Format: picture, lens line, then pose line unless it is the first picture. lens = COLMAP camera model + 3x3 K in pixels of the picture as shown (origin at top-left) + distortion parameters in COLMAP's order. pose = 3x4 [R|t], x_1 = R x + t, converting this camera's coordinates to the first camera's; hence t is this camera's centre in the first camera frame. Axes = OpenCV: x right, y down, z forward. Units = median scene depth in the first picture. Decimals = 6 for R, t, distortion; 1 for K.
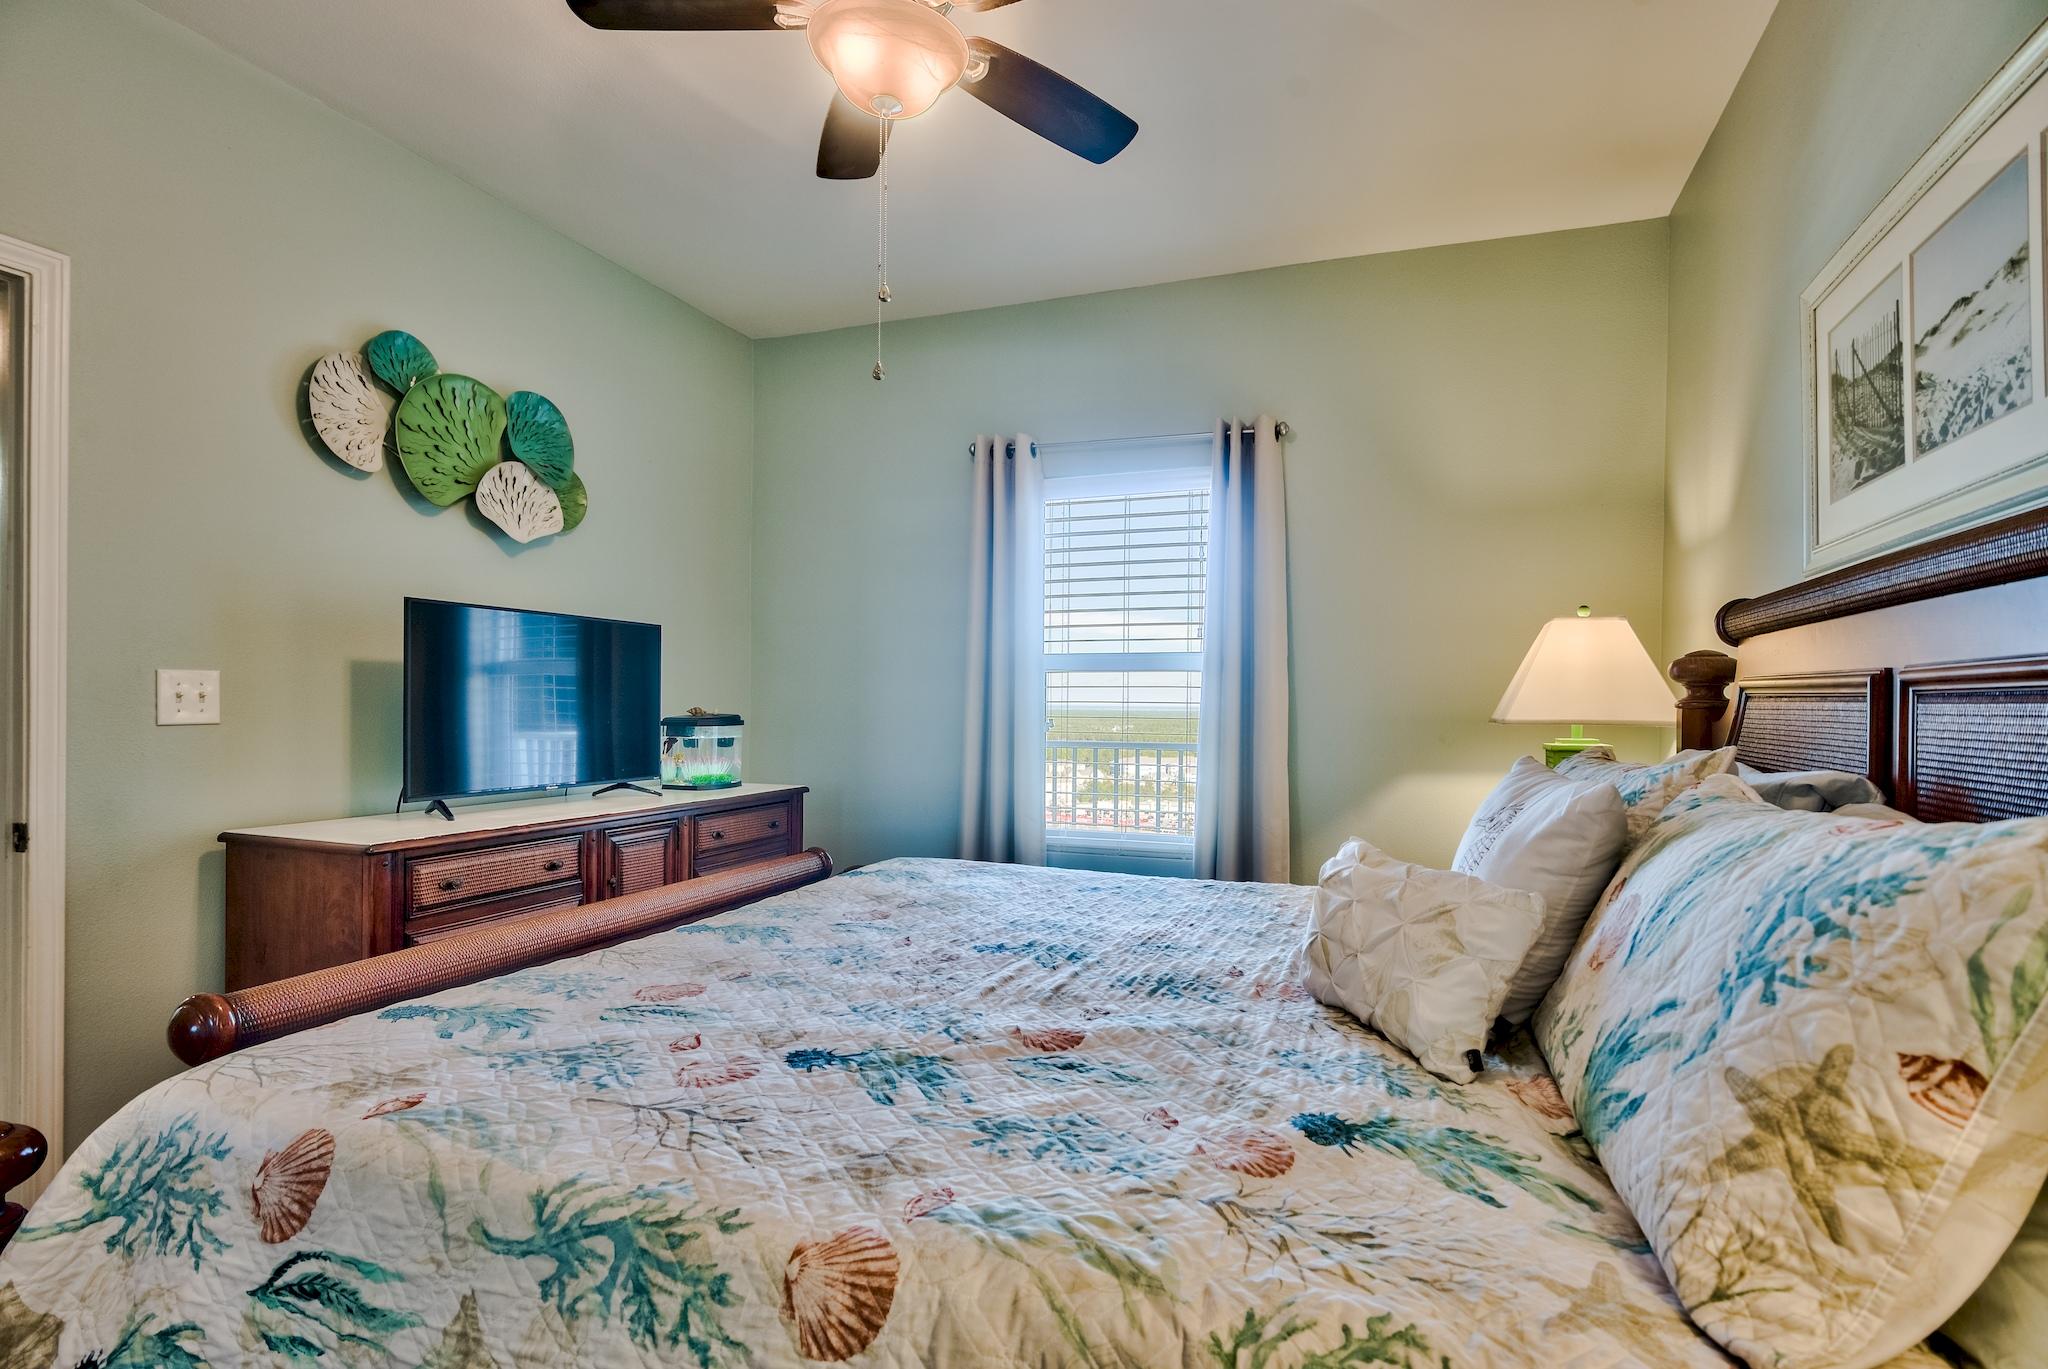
lens RADIAL K [[1001.4, 0, 1038.8], [0, 1001.4, 693.8], [0, 0, 1]] dist [-0.007308, 0.001152]
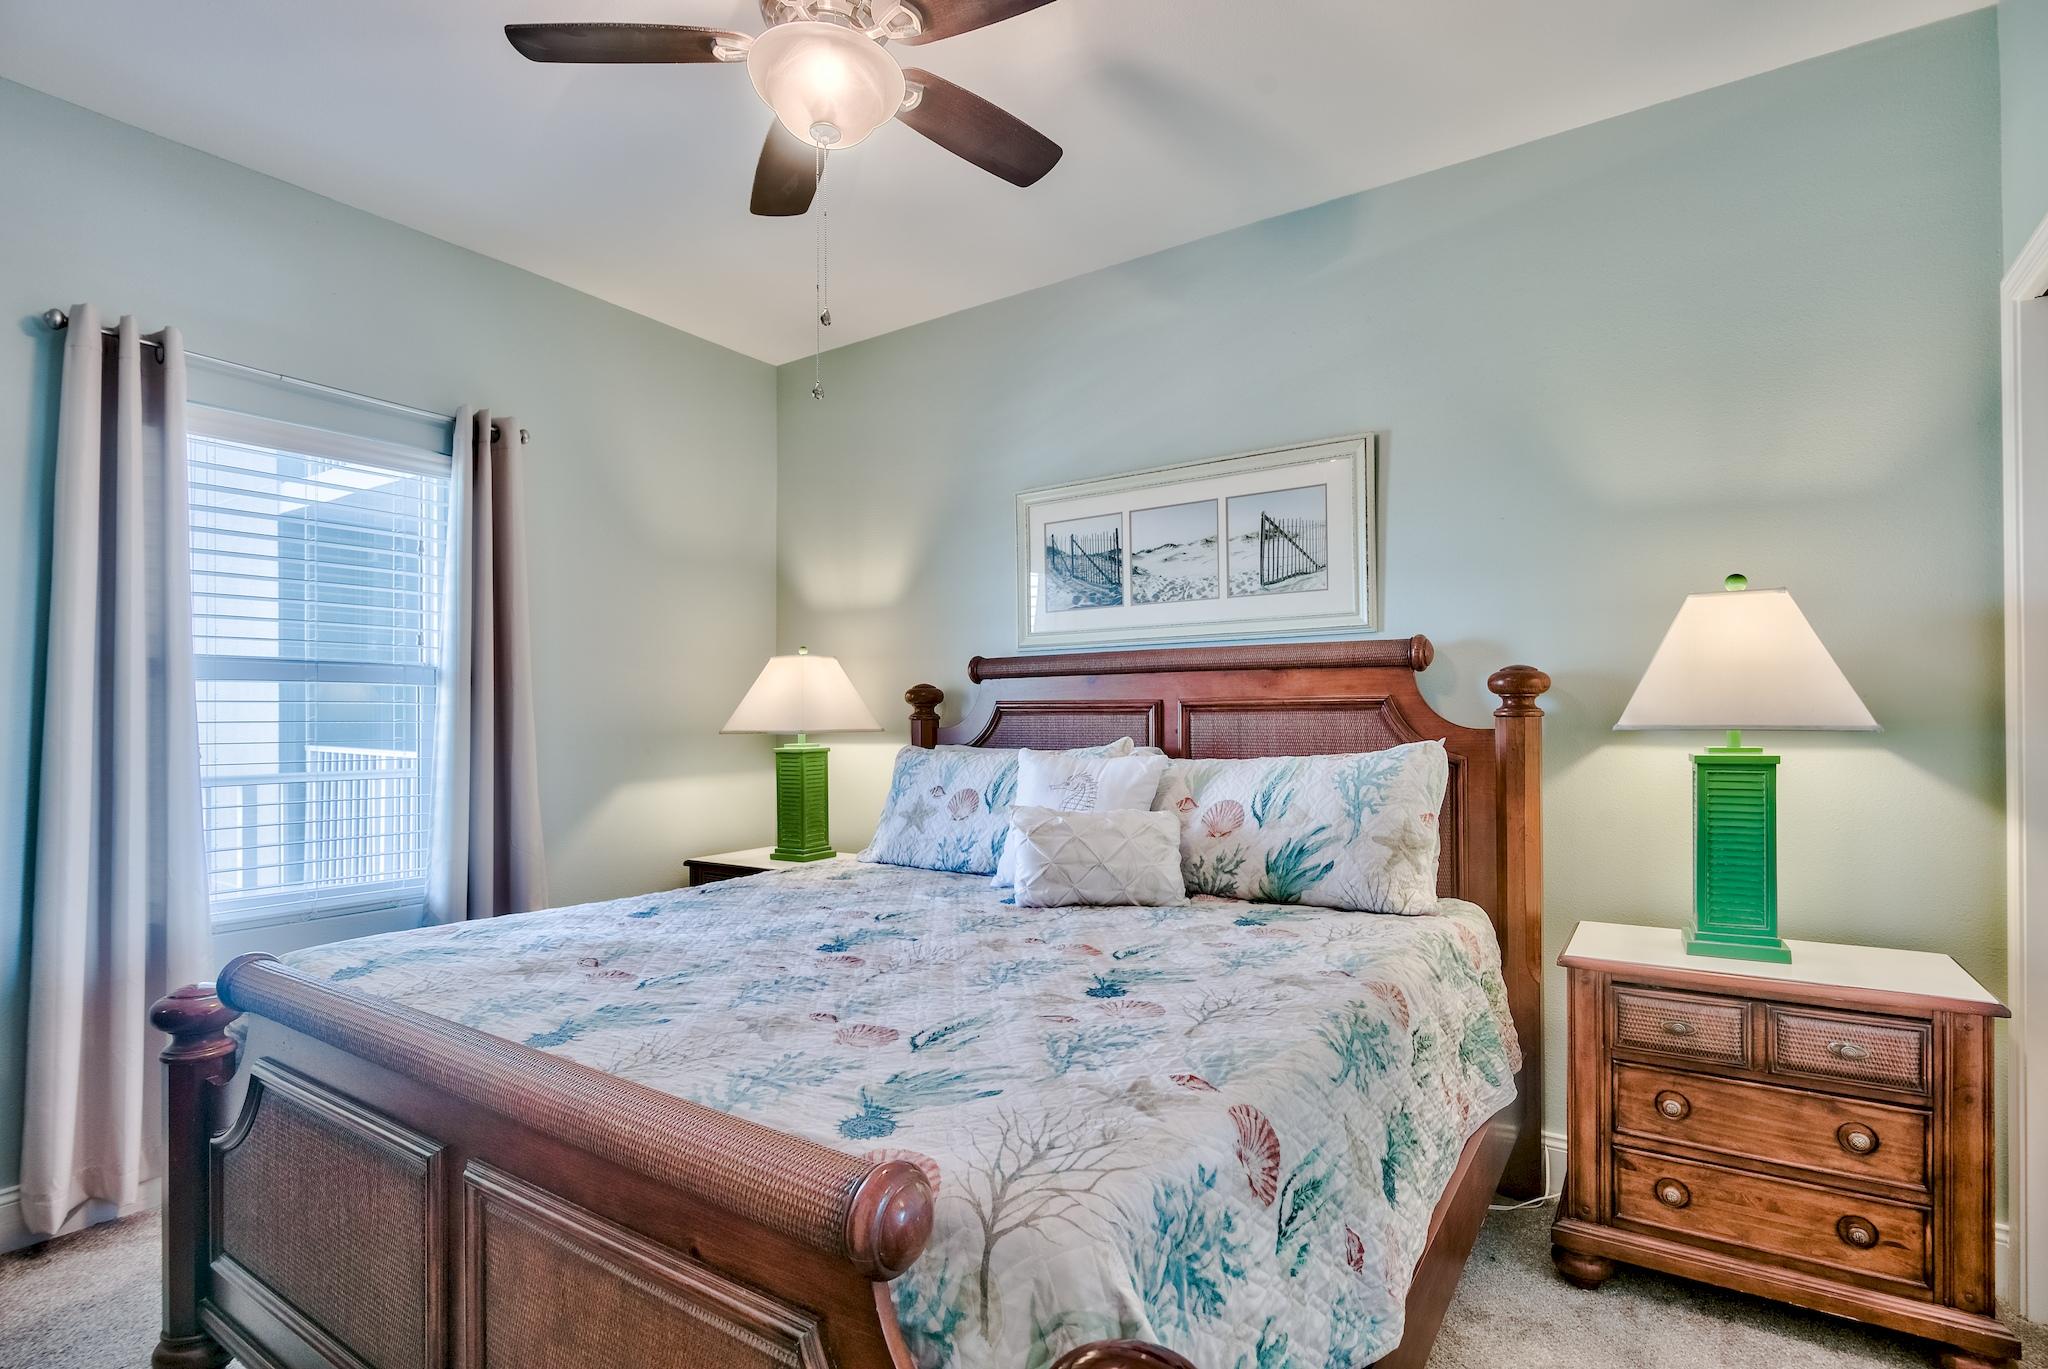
lens RADIAL K [[1001.4, 0, 1037.9], [0, 1001.4, 695.1], [0, 0, 1]] dist [-0.007308, 0.001152]
pose [[0.241860, 0.016192, 0.970176, -1.308789], [-0.001036, 0.999865, -0.016429, 0.000372], [-0.970311, 0.002968, 0.241844, 0.664999]]
